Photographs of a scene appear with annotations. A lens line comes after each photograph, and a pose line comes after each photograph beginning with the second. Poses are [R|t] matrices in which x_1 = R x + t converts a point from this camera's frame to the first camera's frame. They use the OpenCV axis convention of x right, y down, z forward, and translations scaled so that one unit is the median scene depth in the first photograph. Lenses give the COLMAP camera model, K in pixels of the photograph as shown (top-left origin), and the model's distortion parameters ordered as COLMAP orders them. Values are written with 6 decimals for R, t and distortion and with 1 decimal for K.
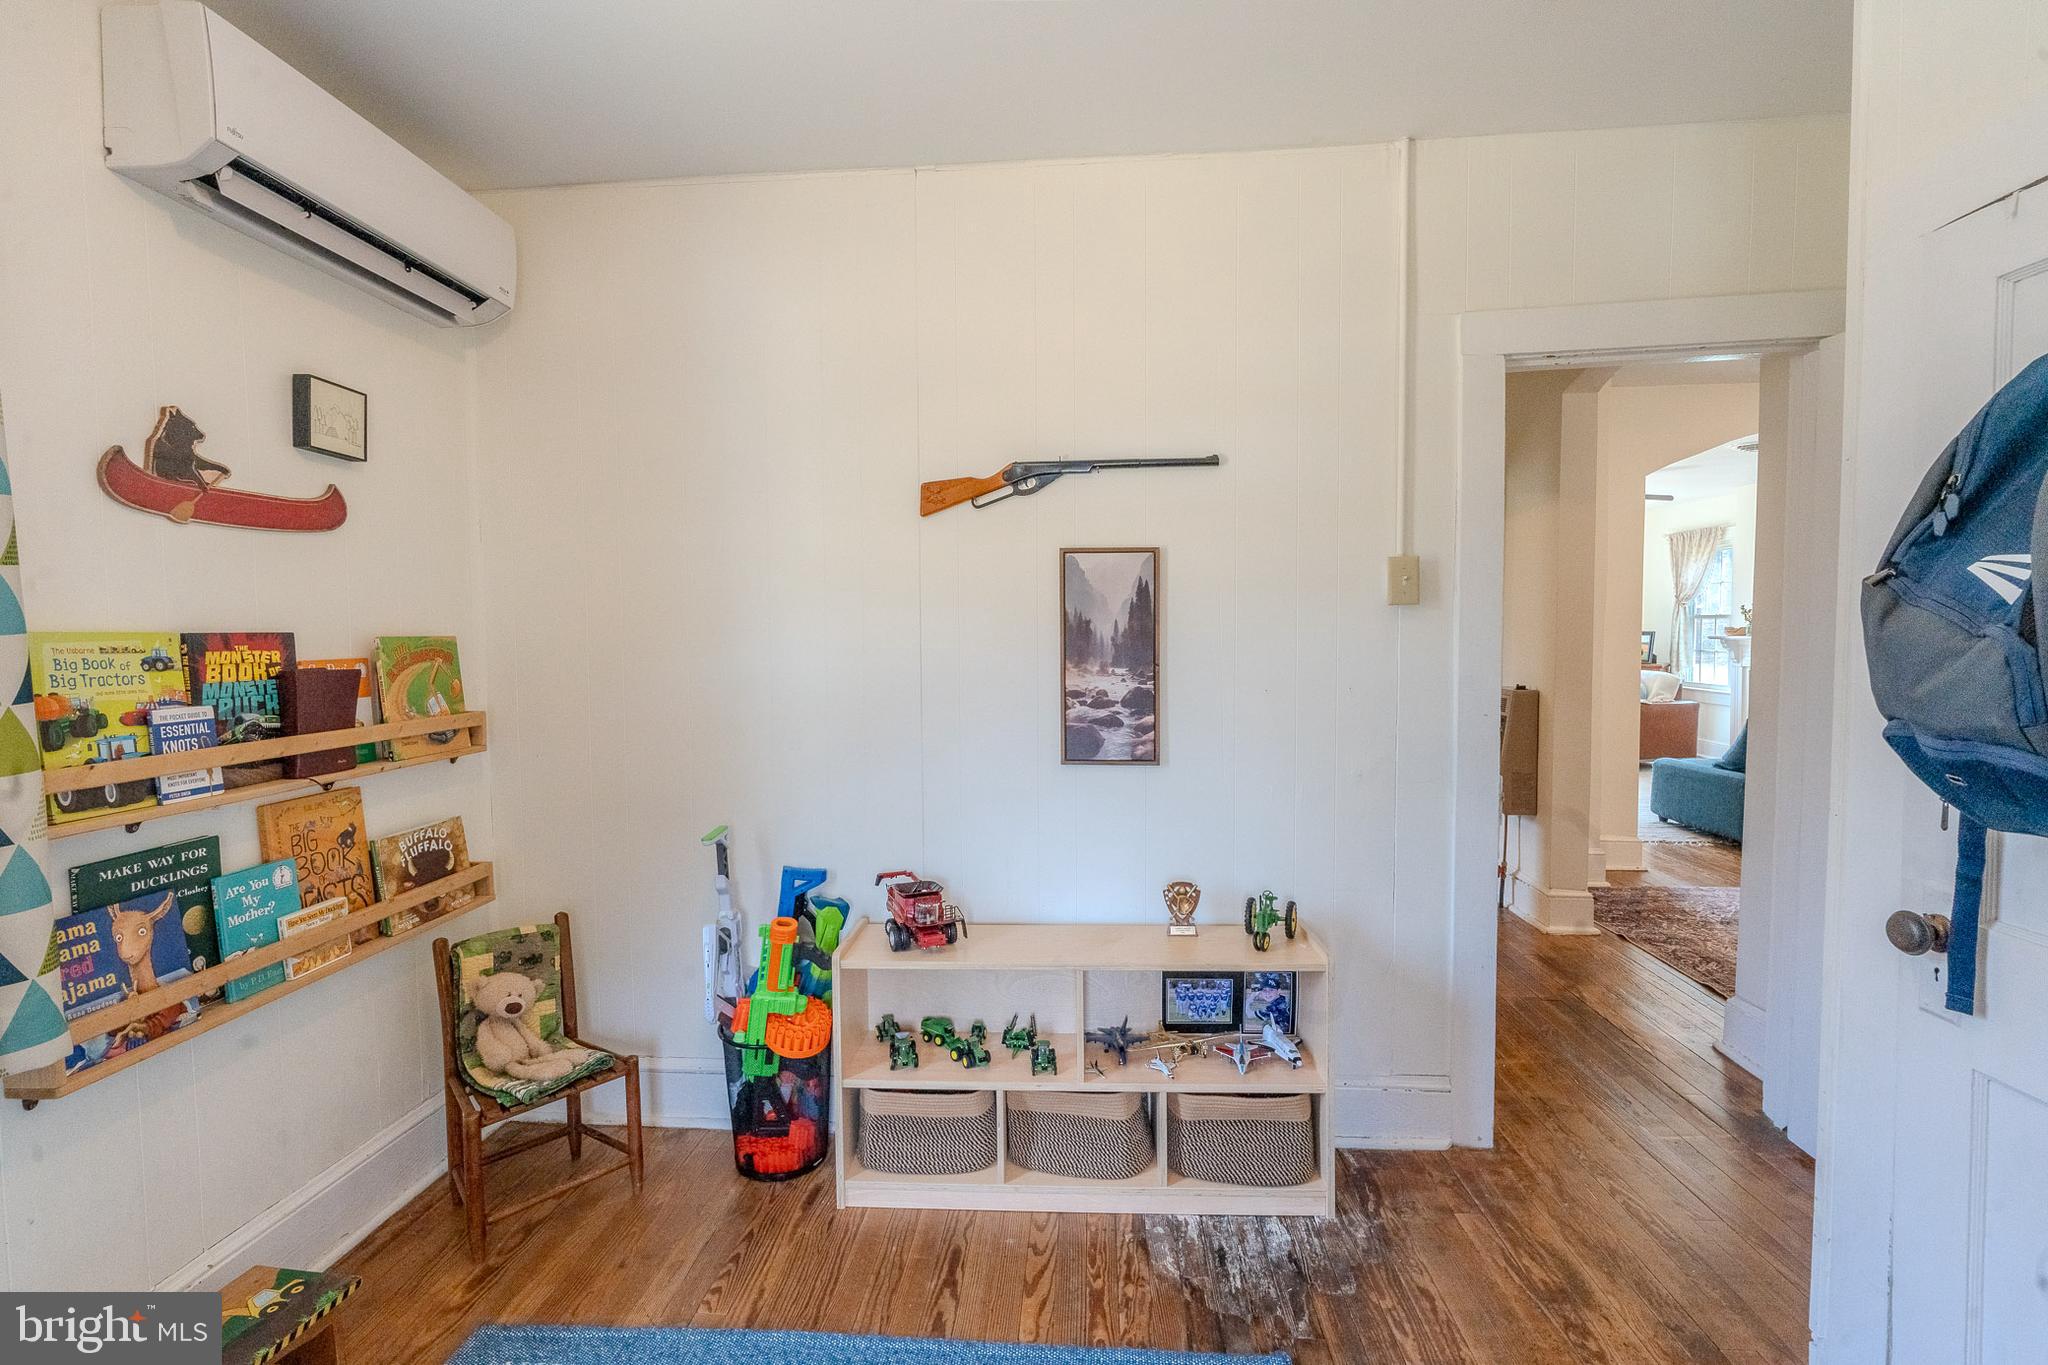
lens RADIAL K [[930.7, 0, 1007.7], [0, 930.7, 686.9], [0, 0, 1]] dist [-0.005480, 0.001620]
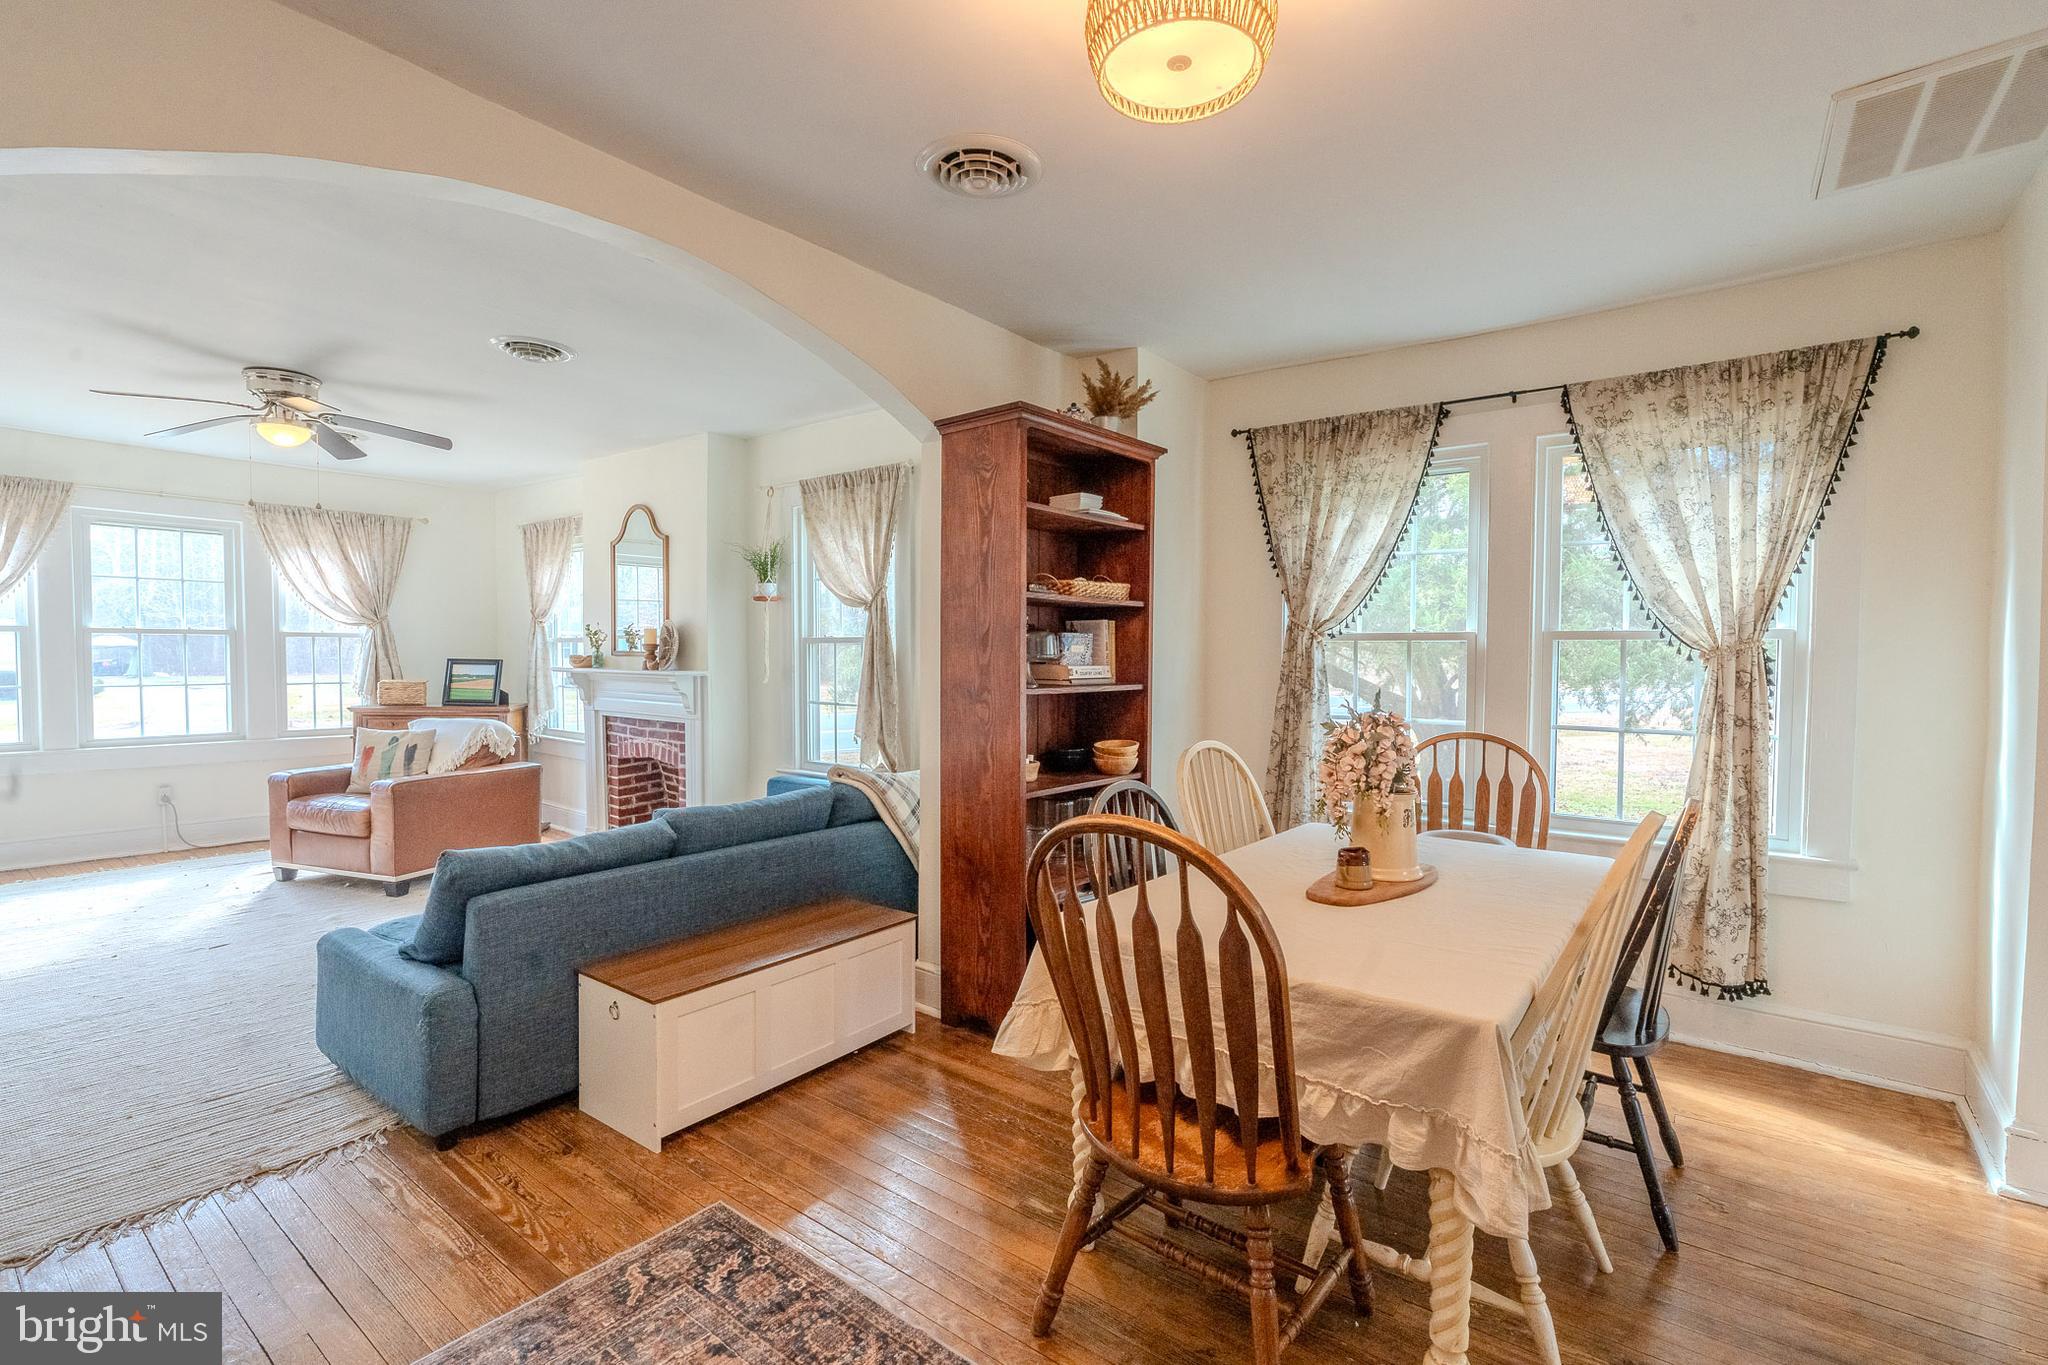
lens RADIAL K [[930.7, 0, 1031.6], [0, 930.7, 680.8], [0, 0, 1]] dist [-0.005480, 0.001620]
pose [[0.544068, -0.006945, 0.839012, 0.328013], [0.031050, 0.999447, -0.011862, -0.023133], [-0.838466, 0.032506, 0.543983, 0.287018]]
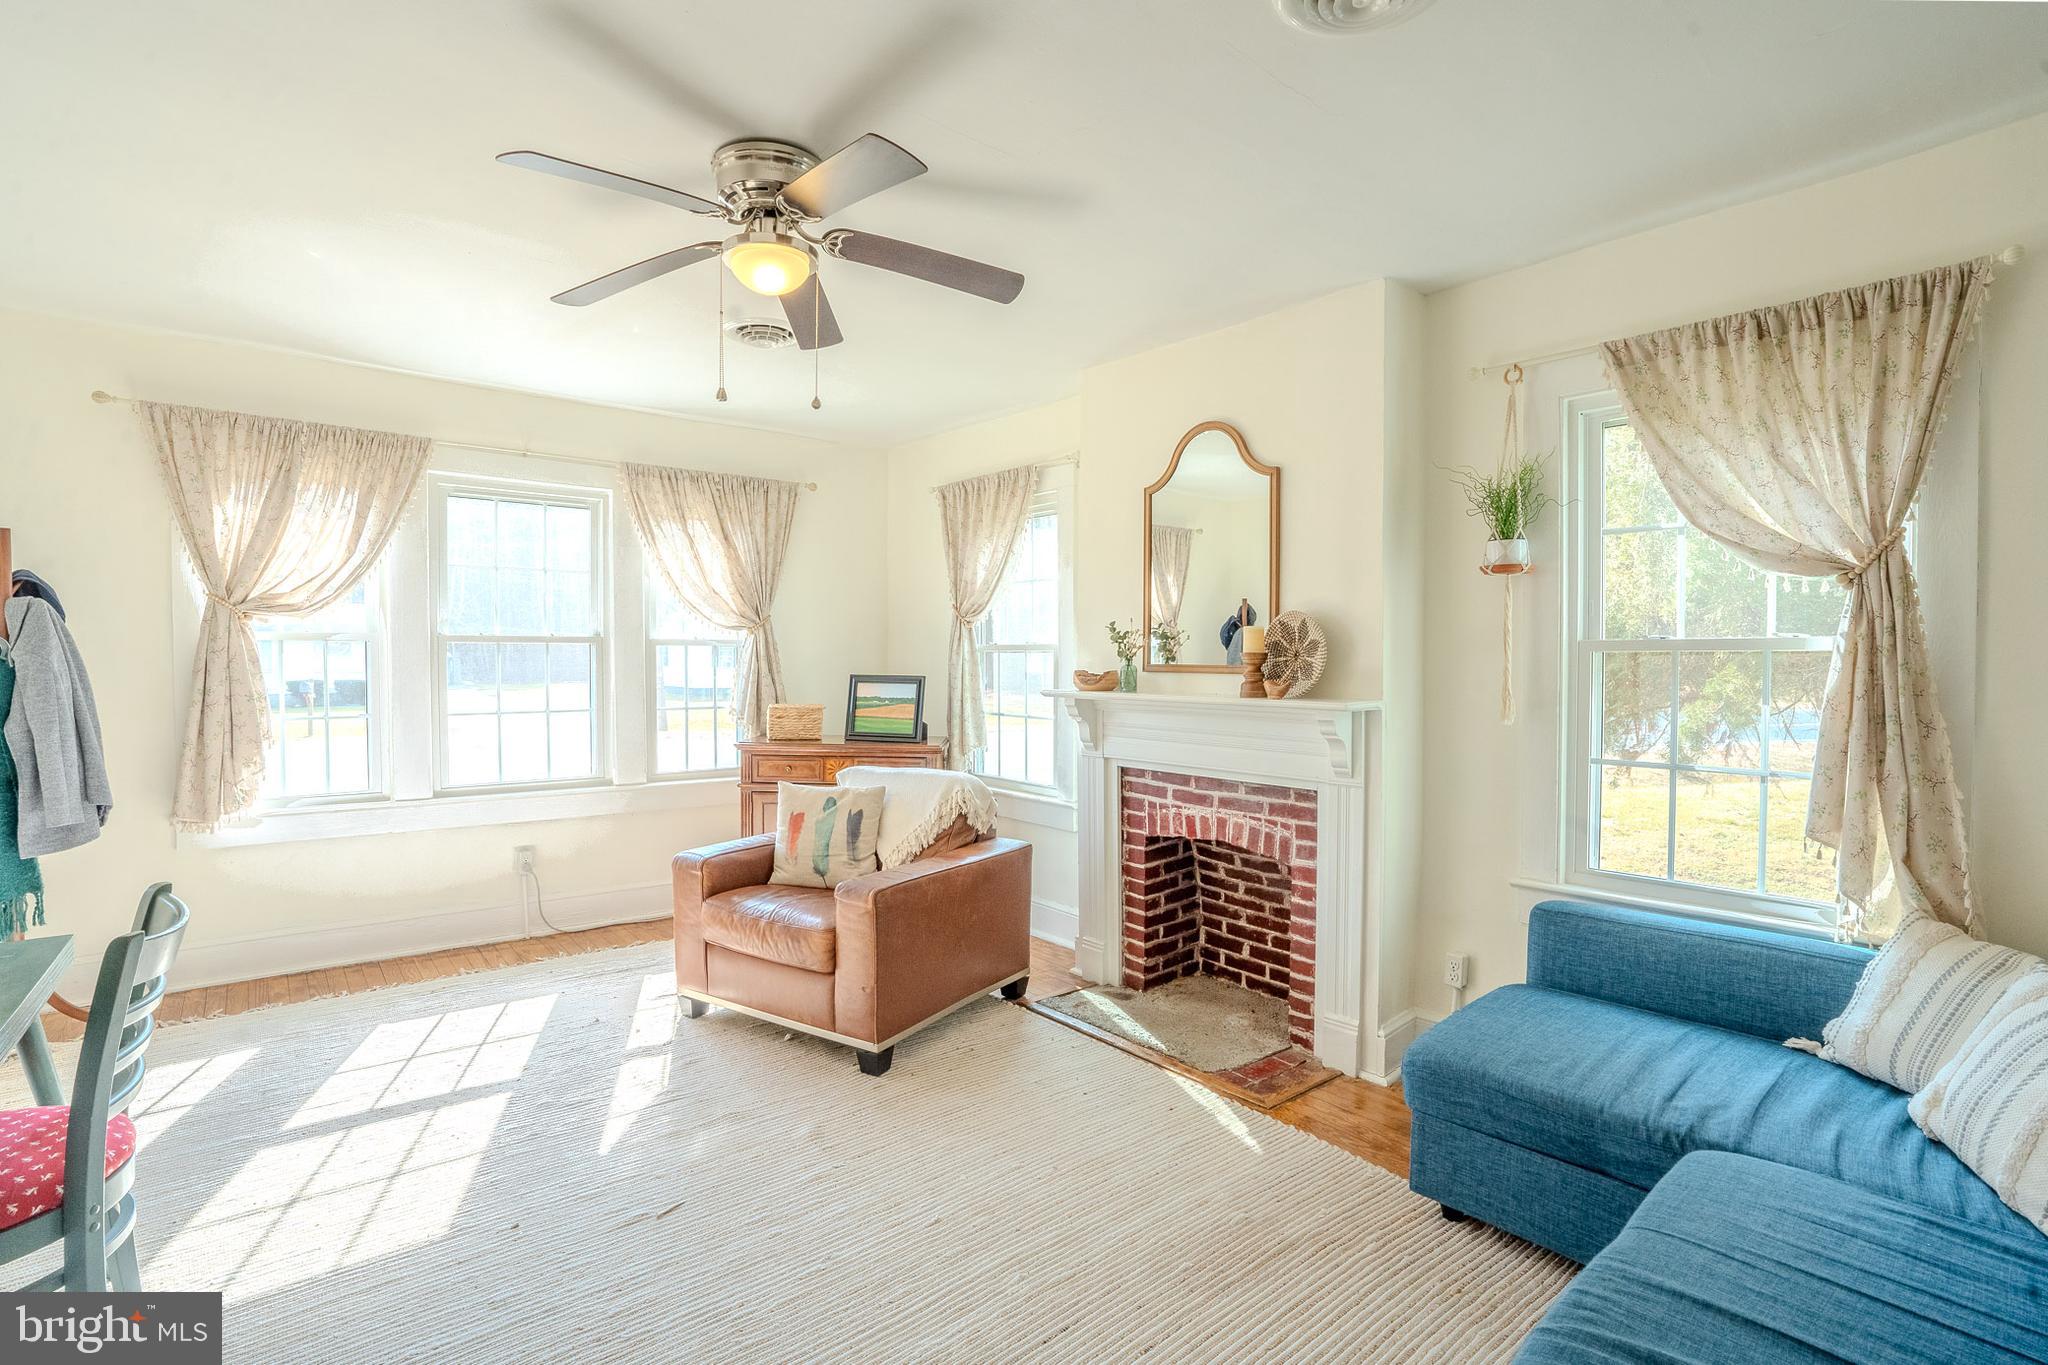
lens RADIAL K [[965.5, 0, 1023.3], [0, 965.5, 683.9], [0, 0, 1]] dist [-0.064169, 0.020810]
pose [[0.711224, -0.000525, 0.702965, 0.378224], [0.024083, 0.999431, -0.023620, -0.042511], [-0.702552, 0.033729, 0.710832, 0.603940]]
